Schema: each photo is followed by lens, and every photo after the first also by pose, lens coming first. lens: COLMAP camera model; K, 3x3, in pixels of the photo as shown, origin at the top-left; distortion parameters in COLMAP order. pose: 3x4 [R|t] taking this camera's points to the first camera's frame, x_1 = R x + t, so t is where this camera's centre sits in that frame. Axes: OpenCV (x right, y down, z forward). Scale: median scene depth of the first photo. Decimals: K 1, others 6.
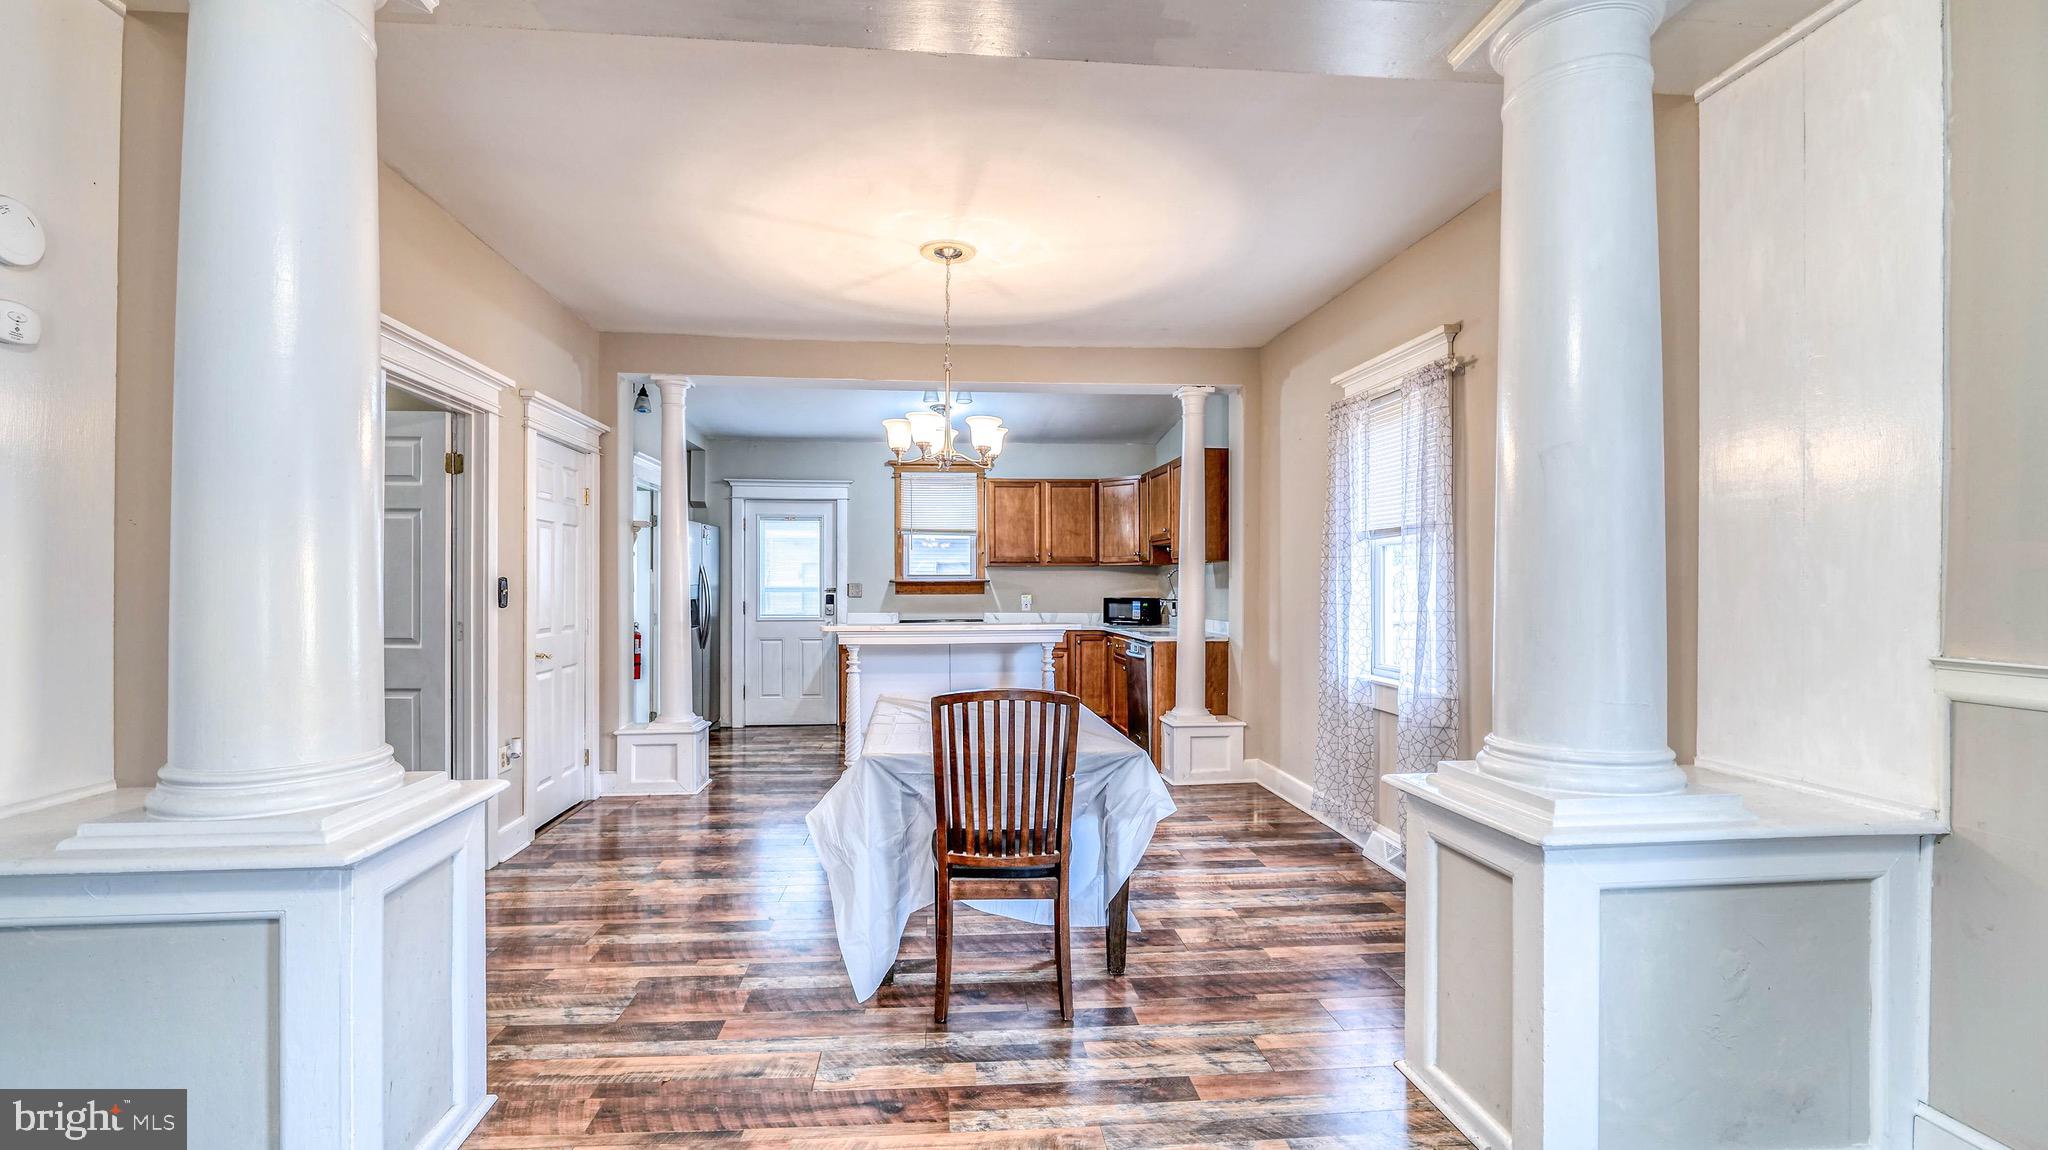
lens RADIAL K [[872.7, 0, 1015.1], [0, 872.7, 588.7], [0, 0, 1]] dist [-0.010203, 0.000316]
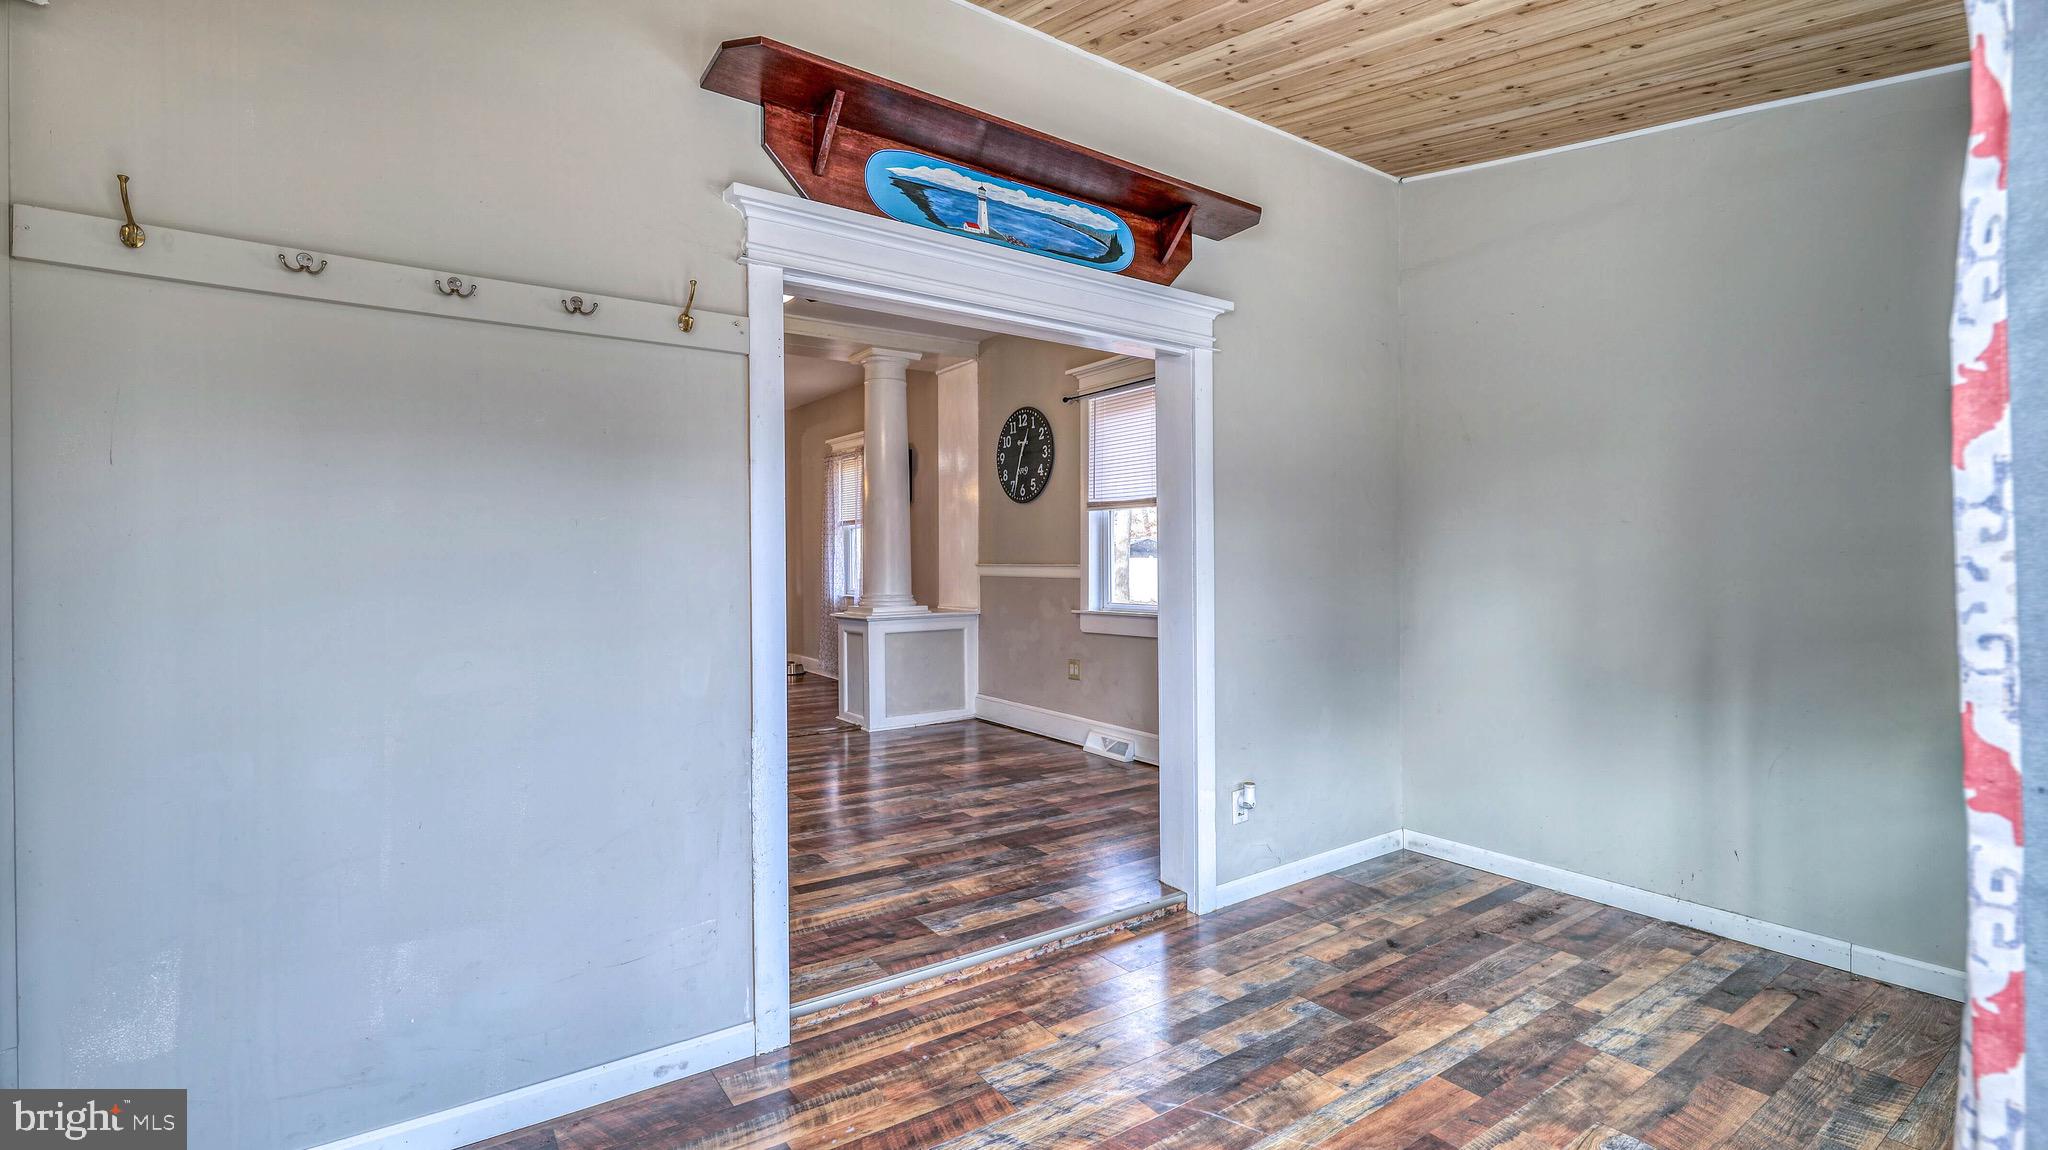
lens RADIAL K [[902.1, 0, 1014.1], [0, 902.1, 566.8], [0, 0, 1]] dist [0.000864, -0.000872]
pose [[0.876141, -0.008205, 0.481985, -0.192908], [0.008873, 0.999960, 0.000892, 0.030219], [-0.481973, 0.003495, 0.876179, -0.780490]]
